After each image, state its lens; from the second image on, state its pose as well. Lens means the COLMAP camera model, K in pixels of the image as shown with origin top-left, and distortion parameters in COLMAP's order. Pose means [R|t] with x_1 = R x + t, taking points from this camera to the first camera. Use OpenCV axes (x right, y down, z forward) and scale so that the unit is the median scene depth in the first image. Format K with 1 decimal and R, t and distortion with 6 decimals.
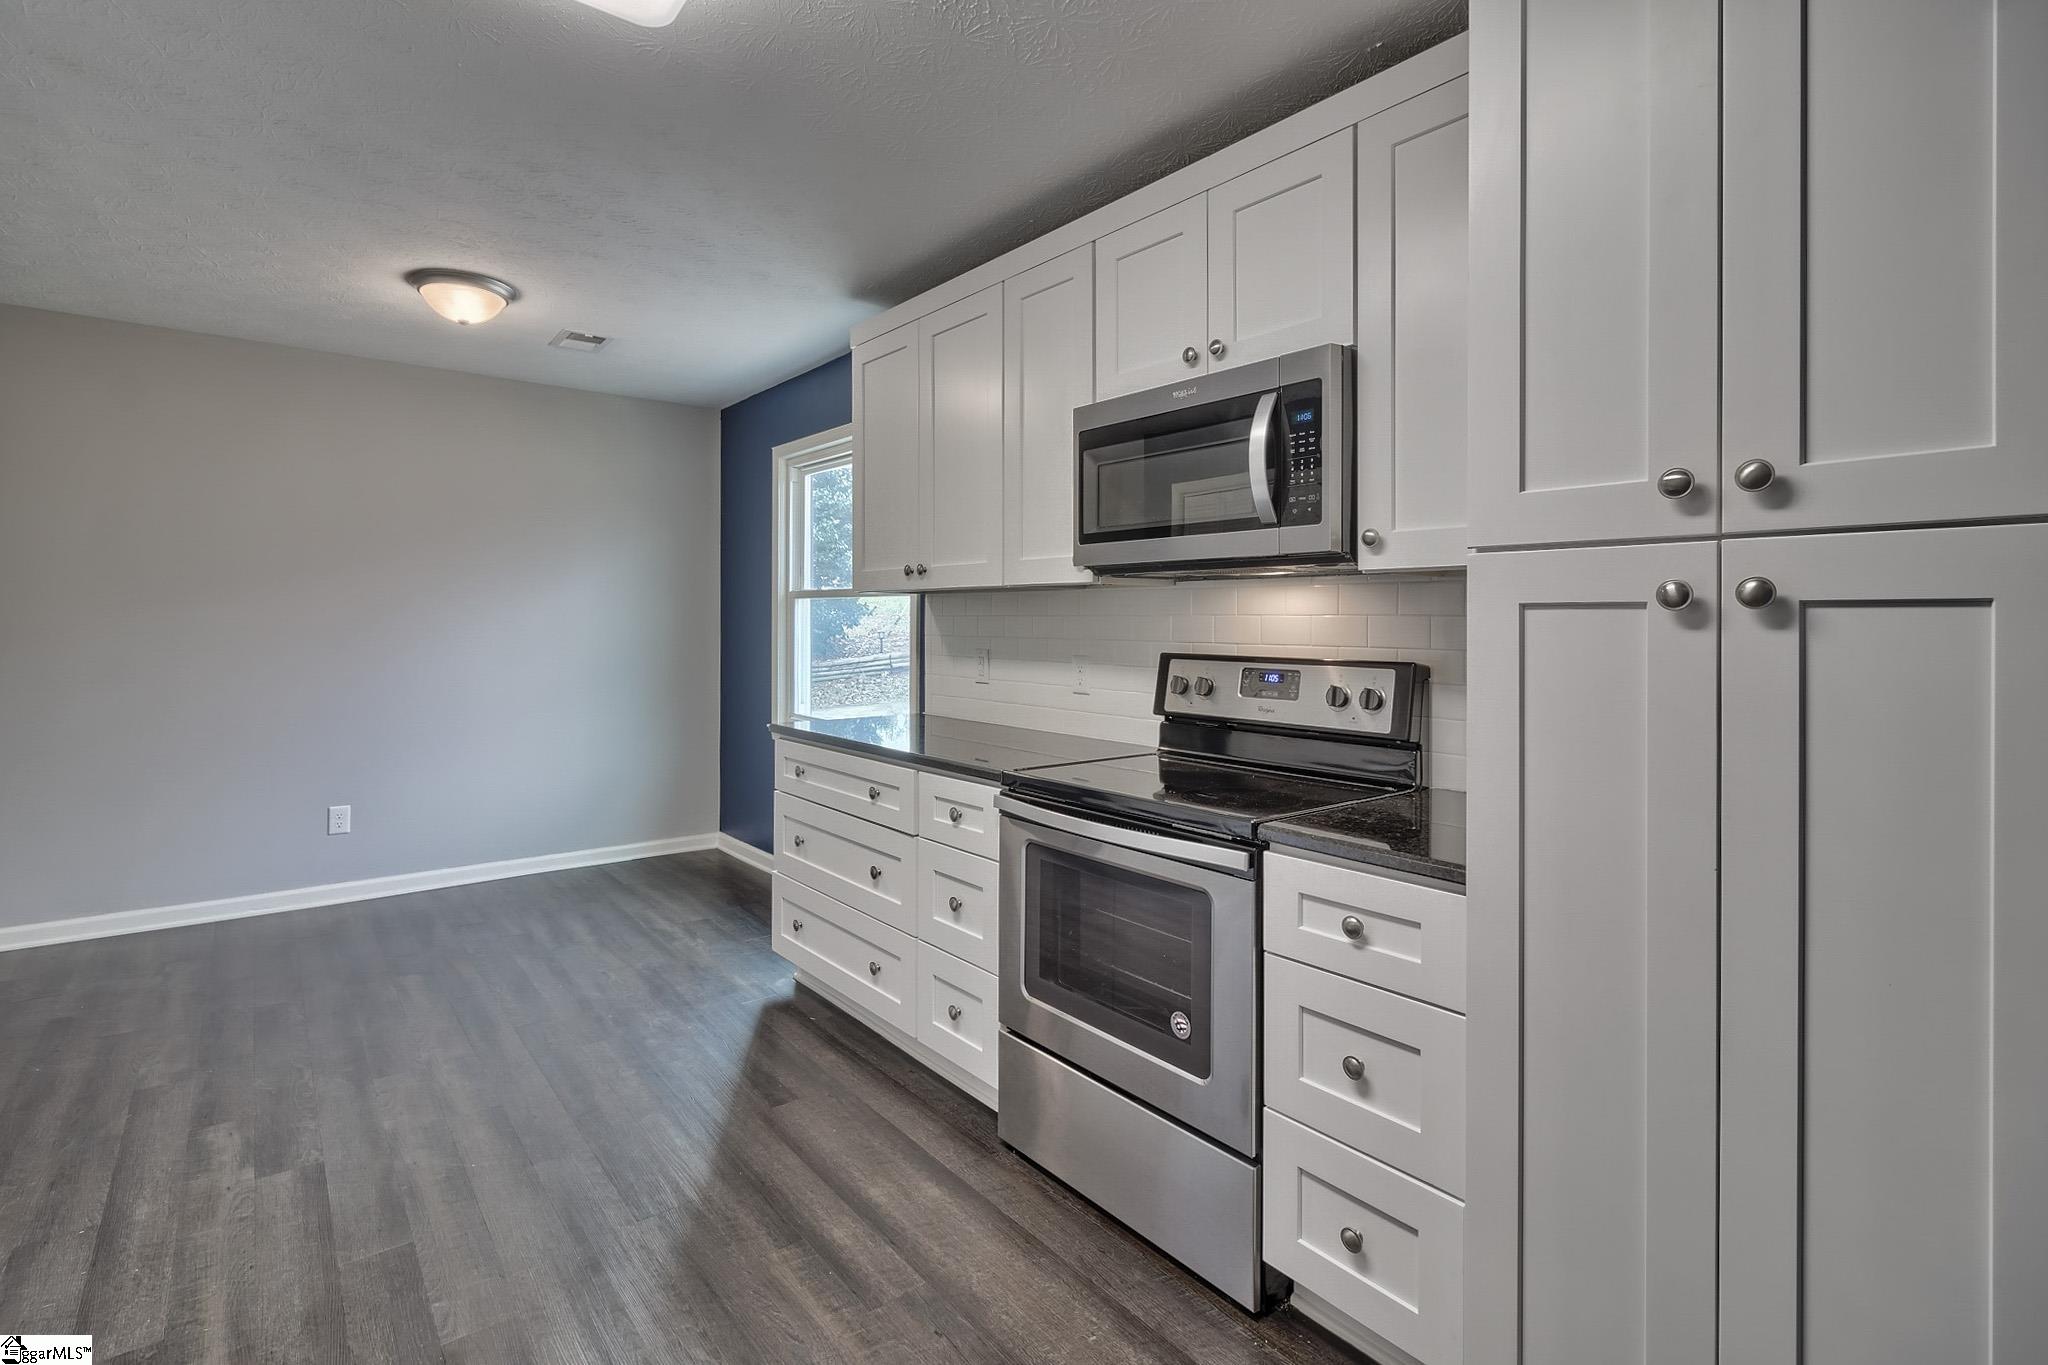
lens RADIAL K [[947.8, 0, 995.4], [0, 947.8, 620.3], [0, 0, 1]] dist [0.000658, -0.000895]
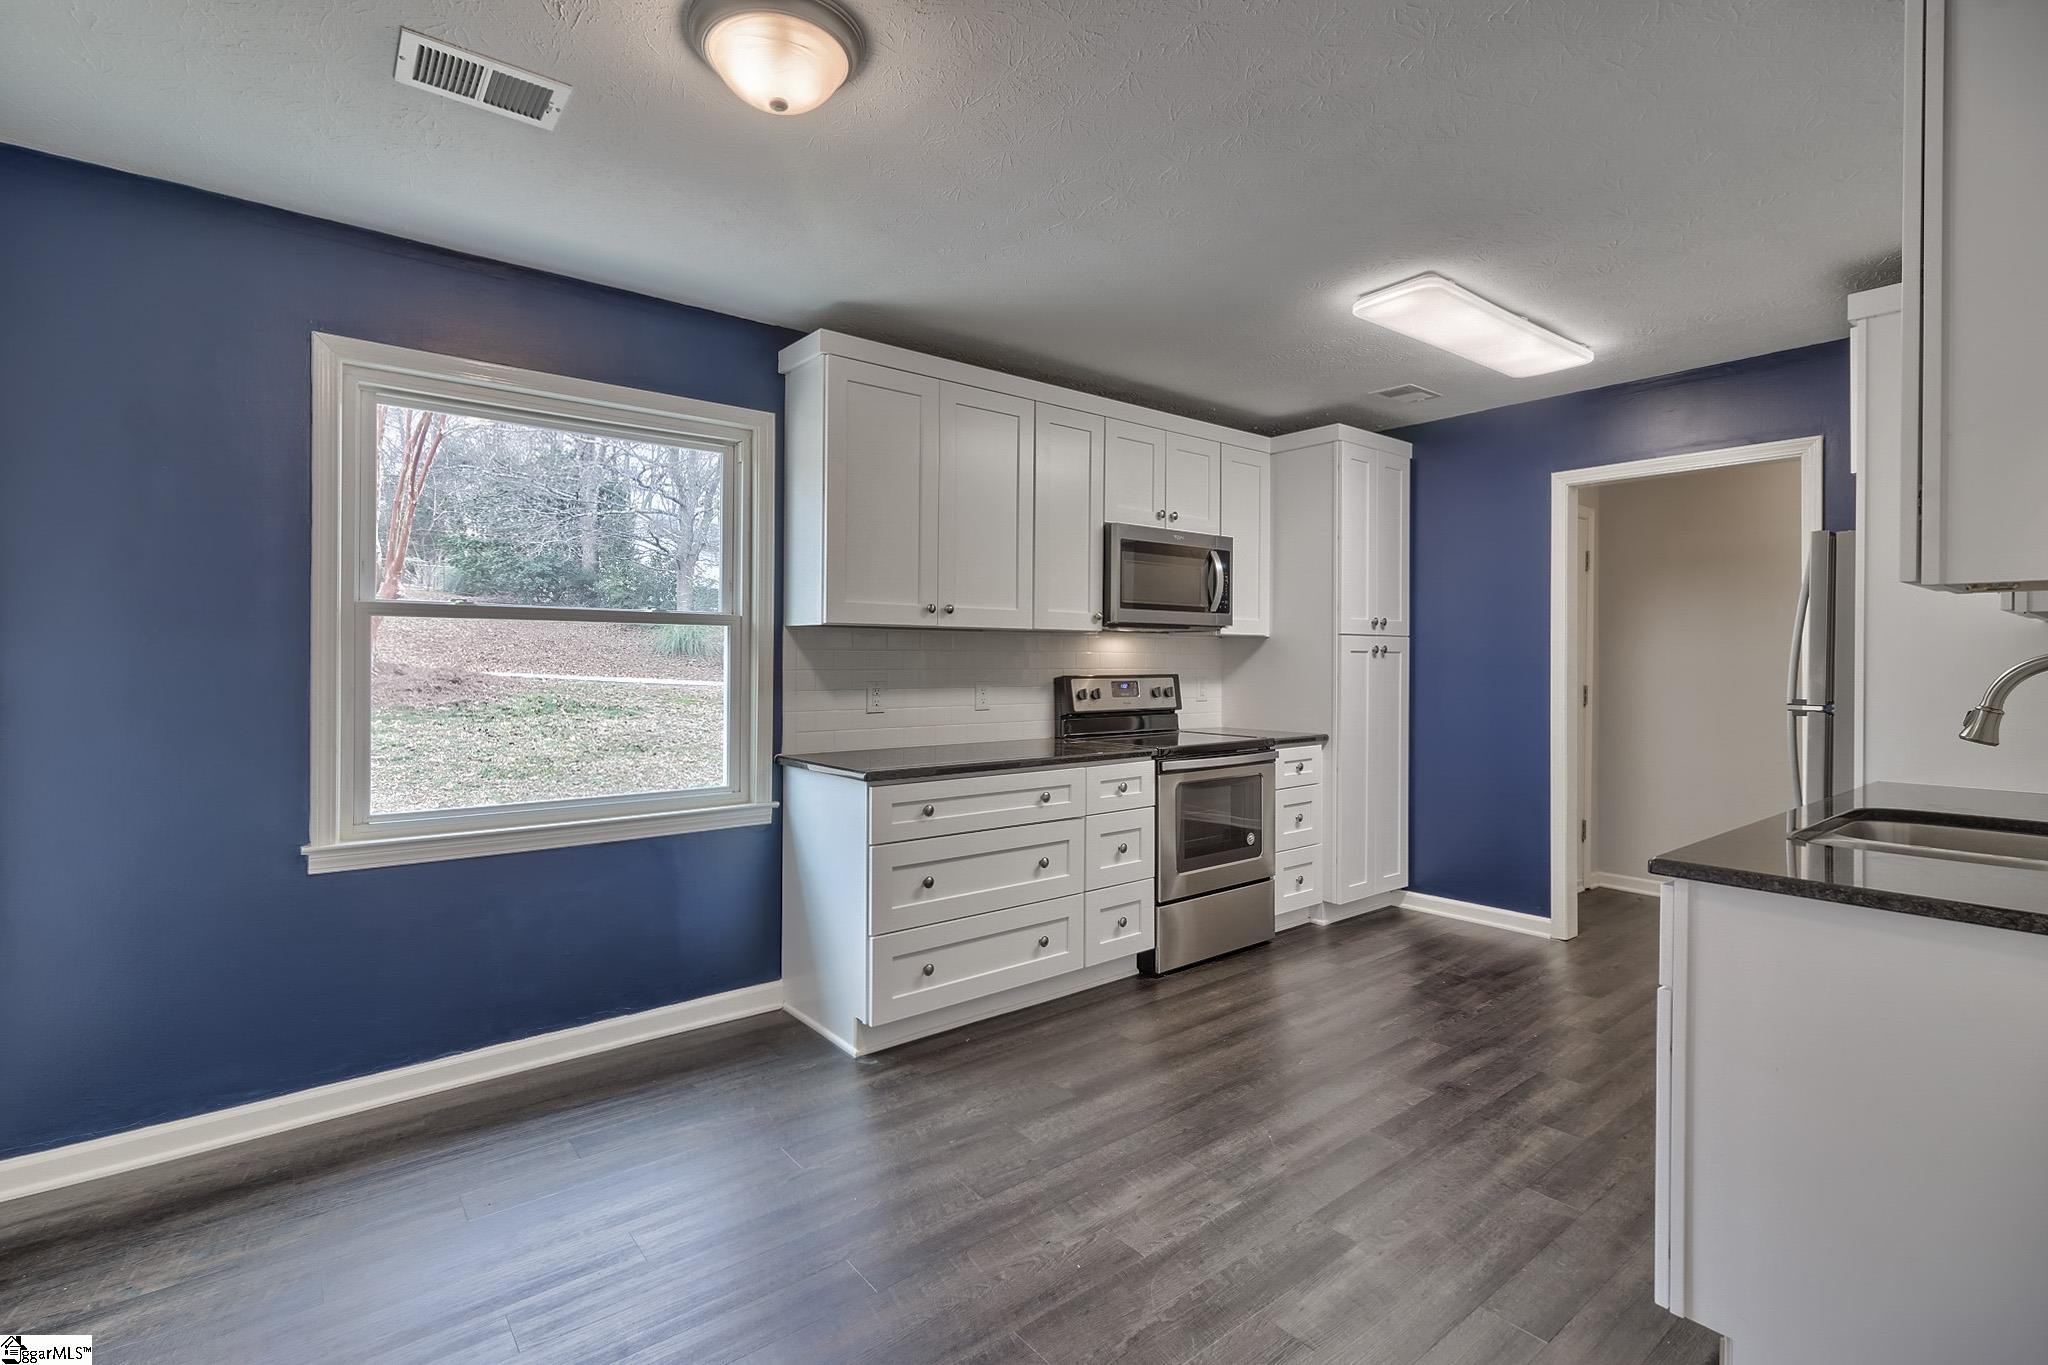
lens RADIAL K [[947.8, 0, 1005.4], [0, 947.8, 654.0], [0, 0, 1]] dist [0.000658, -0.000895]
pose [[-0.002735, -0.001546, 0.999995, -1.605888], [-0.002912, 0.999995, 0.001538, -0.004416], [-0.999992, -0.002907, -0.002740, 1.258966]]
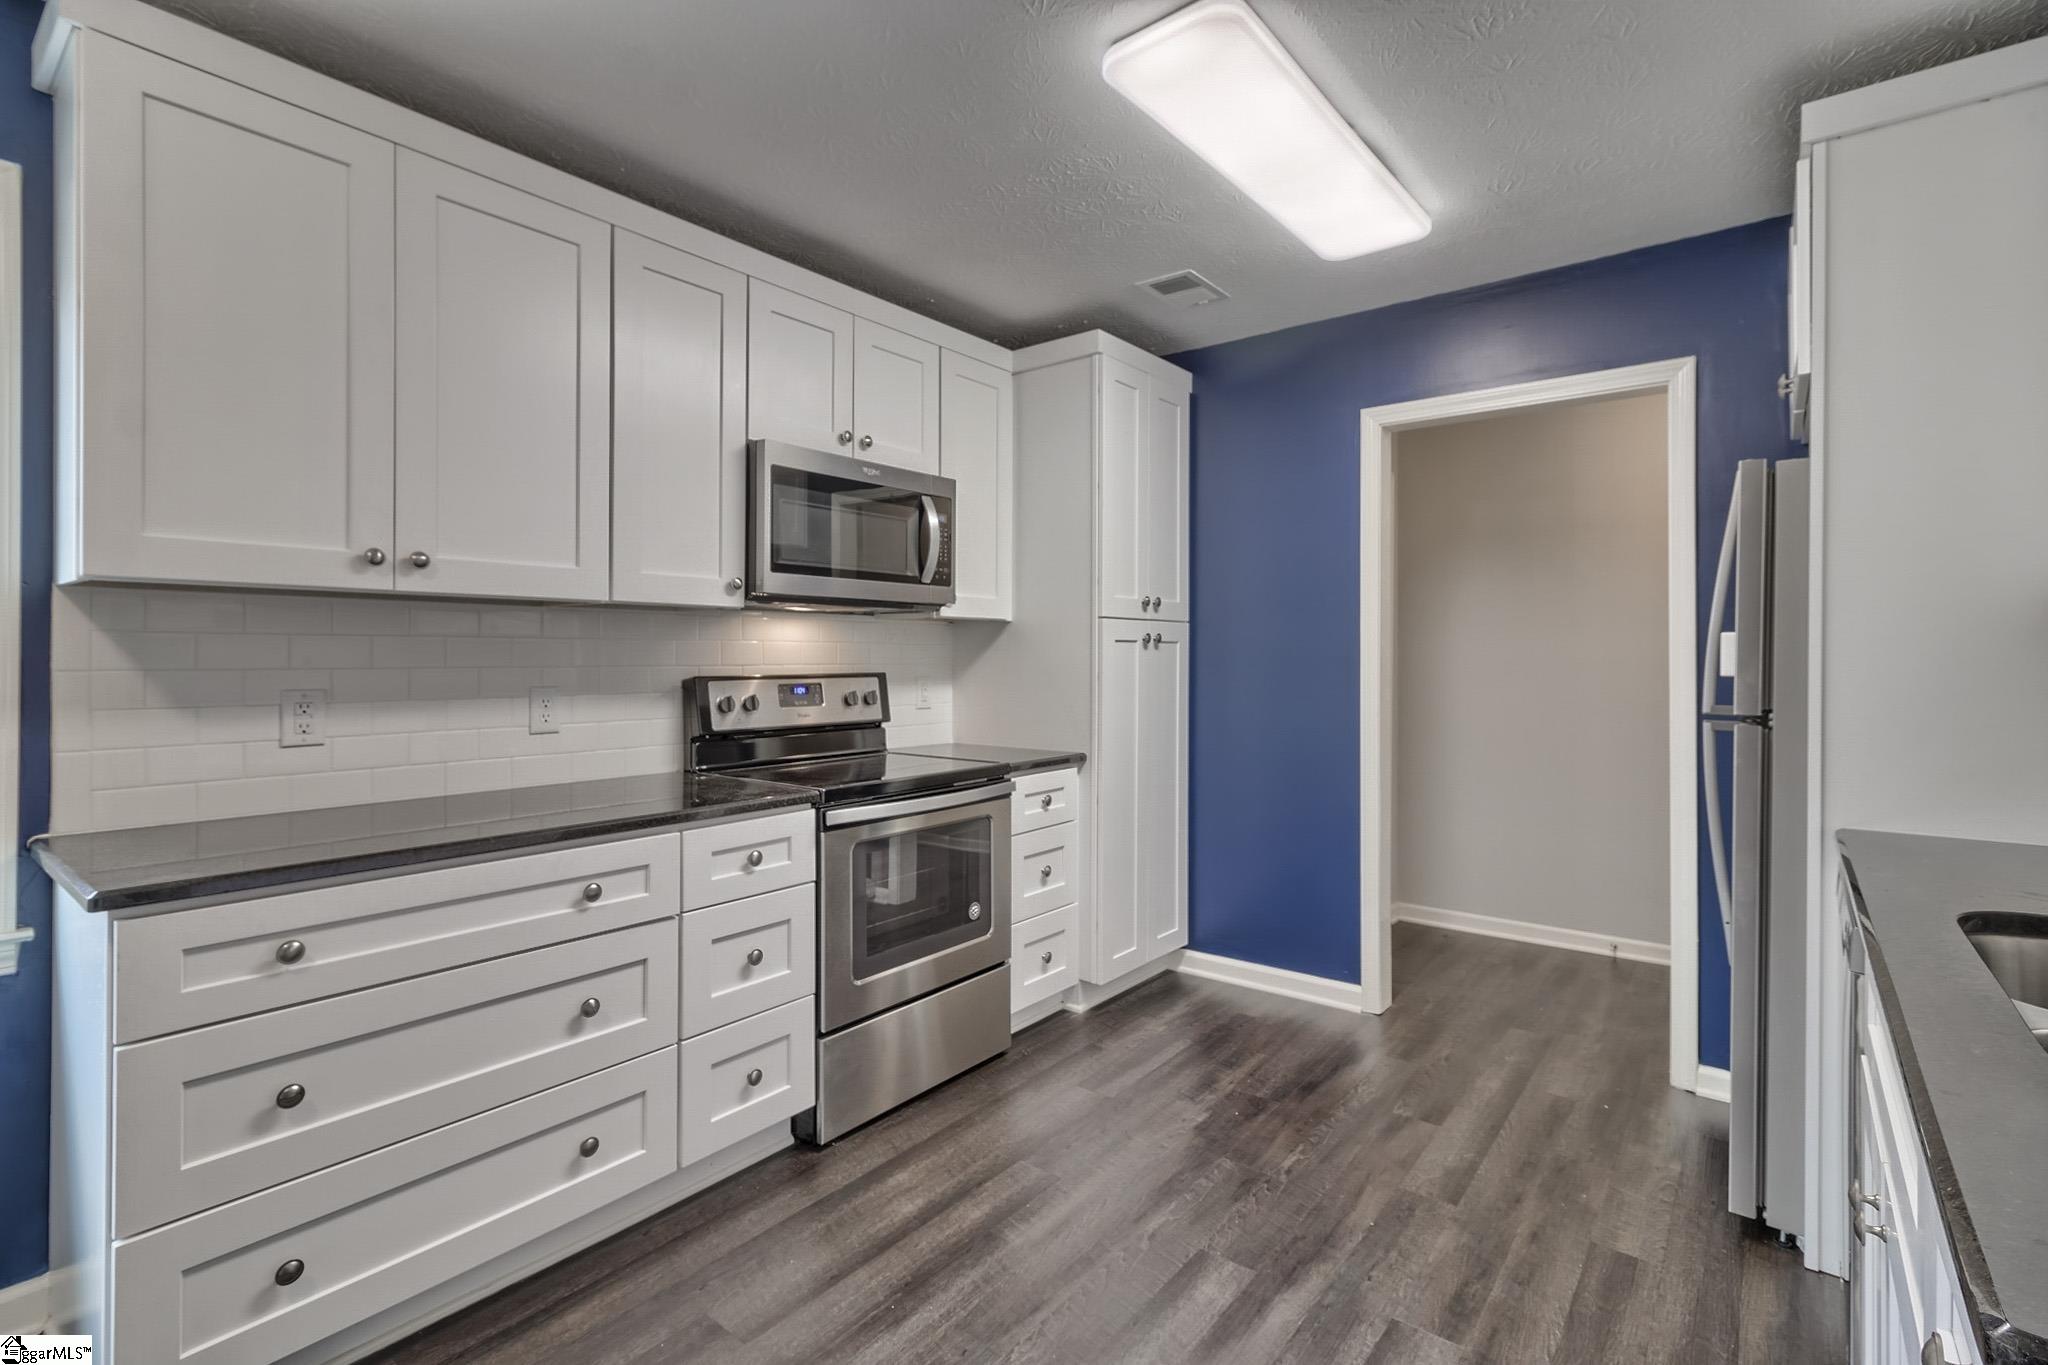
lens RADIAL K [[947.8, 0, 1010.4], [0, 947.8, 650.3], [0, 0, 1]] dist [0.000658, -0.000895]
pose [[-0.219672, -0.001450, 0.975573, -1.038280], [-0.002066, 0.999997, 0.001021, 0.004729], [-0.975572, -0.001791, -0.219675, 1.018809]]
